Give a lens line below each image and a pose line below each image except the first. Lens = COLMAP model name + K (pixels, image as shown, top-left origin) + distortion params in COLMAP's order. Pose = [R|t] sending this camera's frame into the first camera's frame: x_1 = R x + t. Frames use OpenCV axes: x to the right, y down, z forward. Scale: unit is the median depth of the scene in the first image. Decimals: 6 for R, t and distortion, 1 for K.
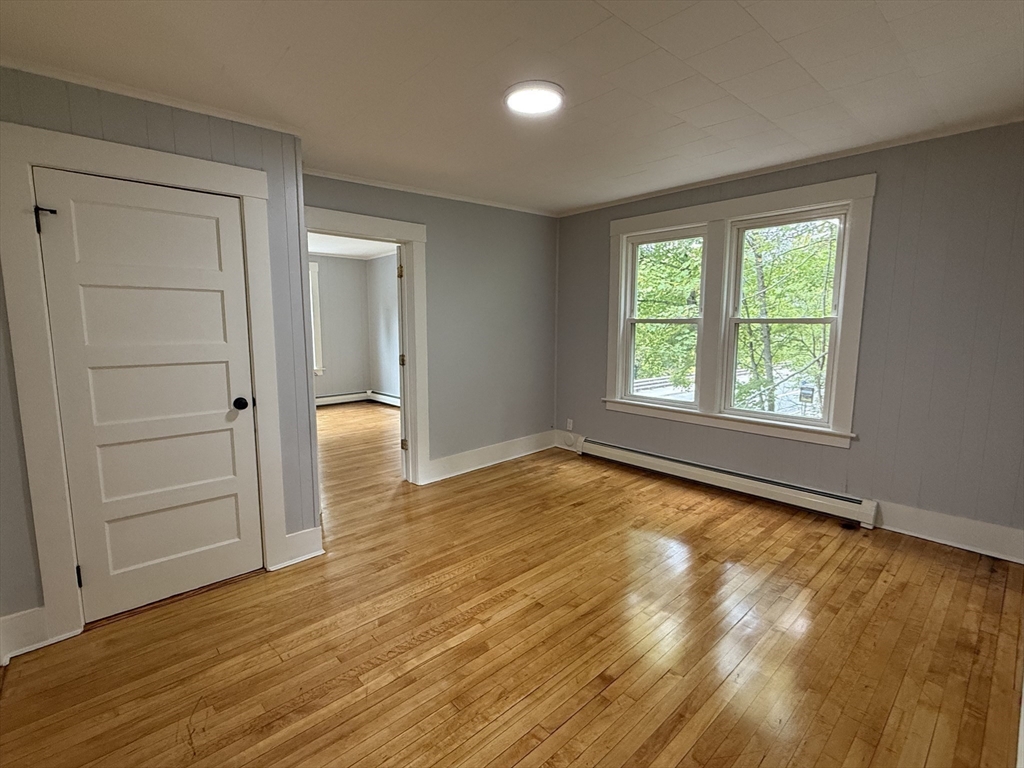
lens RADIAL K [[473.3, 0, 512.6], [0, 473.3, 386.2], [0, 0, 1]] dist [0.004502, -0.000414]
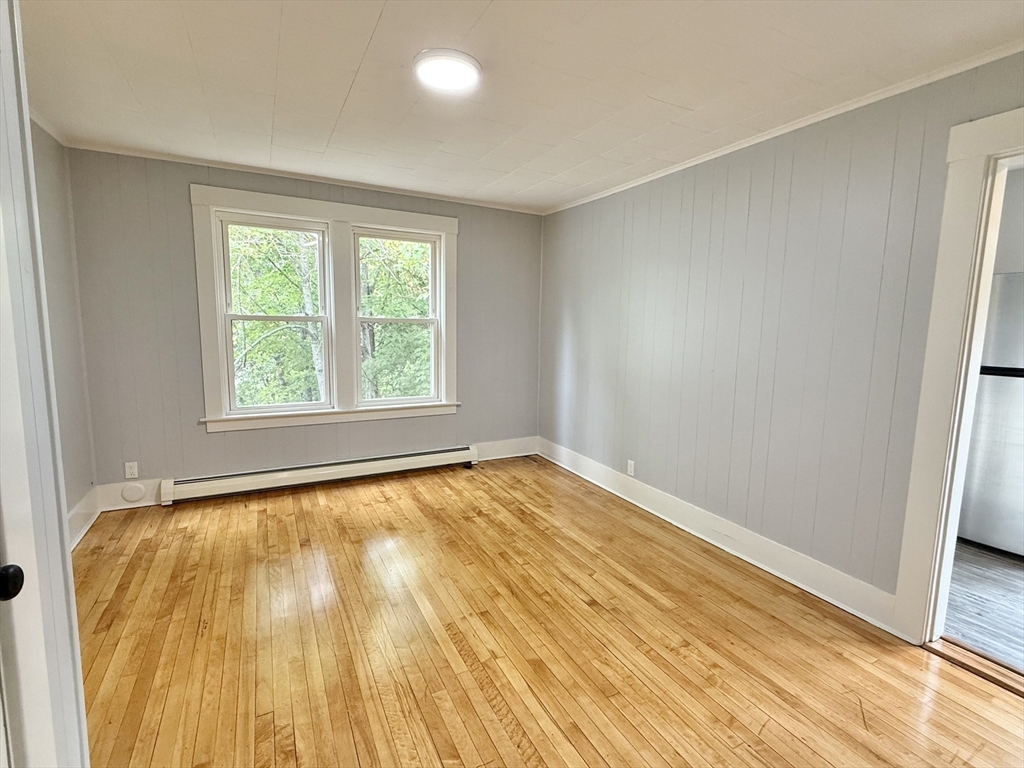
lens RADIAL K [[473.3, 0, 513.3], [0, 473.3, 384.6], [0, 0, 1]] dist [0.004502, -0.000414]
pose [[0.265341, -0.117672, 0.956947, -0.540095], [0.113108, 0.989470, 0.090308, -0.055671], [-0.957497, 0.084275, 0.275857, 0.429130]]
